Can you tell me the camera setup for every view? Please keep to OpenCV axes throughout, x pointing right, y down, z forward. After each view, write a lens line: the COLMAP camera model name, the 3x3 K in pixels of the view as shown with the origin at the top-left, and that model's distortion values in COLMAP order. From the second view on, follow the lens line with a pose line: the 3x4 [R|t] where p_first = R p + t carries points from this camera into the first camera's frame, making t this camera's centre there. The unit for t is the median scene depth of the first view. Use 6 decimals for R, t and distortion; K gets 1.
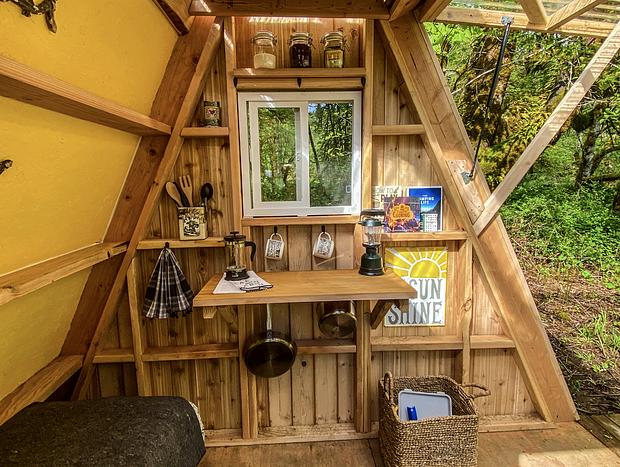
lens RADIAL K [[318.8, 0, 310.0], [0, 318.8, 233.5], [0, 0, 1]] dist [0.003789, 0.000274]
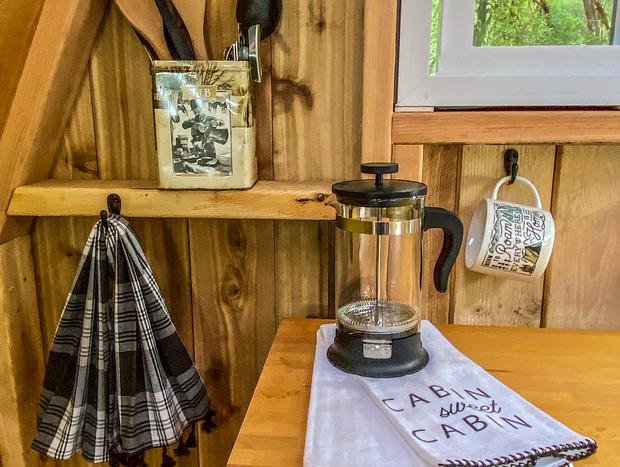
lens RADIAL K [[593.4, 0, 310.0], [0, 593.4, 233.5], [0, 0, 1]] dist [-0.014261, -0.013298]
pose [[0.982869, 0.054914, -0.175936, -0.194917], [-0.038215, 0.994557, 0.096935, 0.005132], [0.180302, -0.088551, 0.979617, 0.536620]]
